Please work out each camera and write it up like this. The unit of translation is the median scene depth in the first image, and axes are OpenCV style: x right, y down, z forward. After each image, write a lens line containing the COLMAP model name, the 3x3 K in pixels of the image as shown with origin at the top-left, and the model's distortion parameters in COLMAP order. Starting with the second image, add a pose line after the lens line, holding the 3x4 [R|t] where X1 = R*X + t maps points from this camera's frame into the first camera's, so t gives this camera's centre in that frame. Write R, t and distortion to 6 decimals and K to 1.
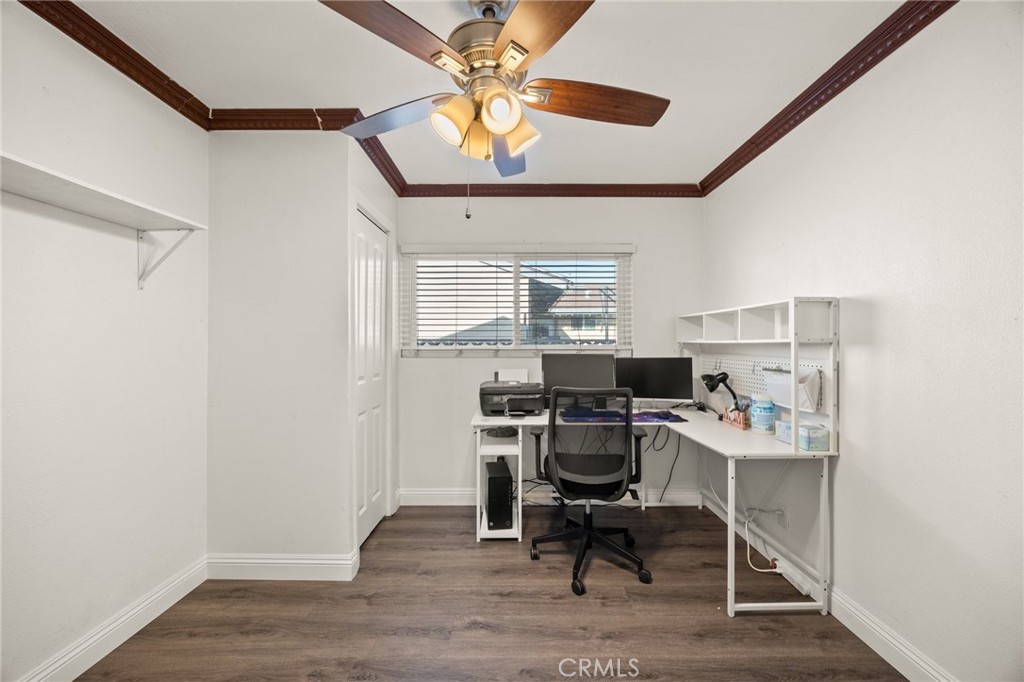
lens RADIAL K [[398.2, 0, 514.1], [0, 398.2, 342.0], [0, 0, 1]] dist [-0.001986, -0.000091]
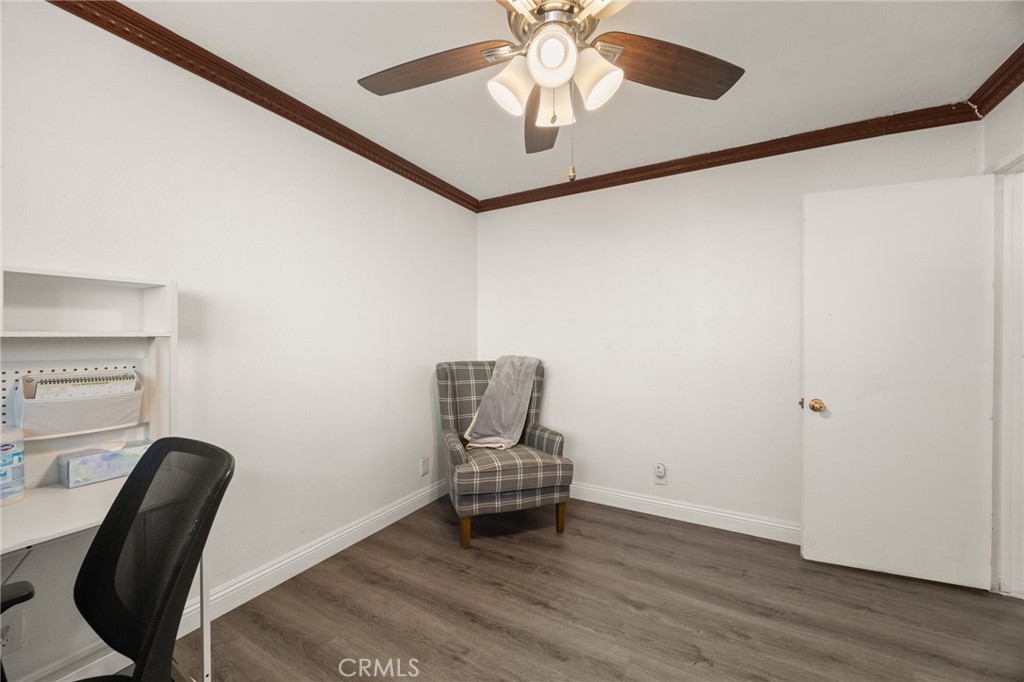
lens RADIAL K [[398.2, 0, 514.1], [0, 398.2, 341.1], [0, 0, 1]] dist [-0.001986, -0.000091]
pose [[-0.877226, 0.006150, 0.480038, -0.416336], [0.006103, 0.999980, -0.001659, 0.019516], [-0.480039, 0.001475, -0.877246, 1.849080]]
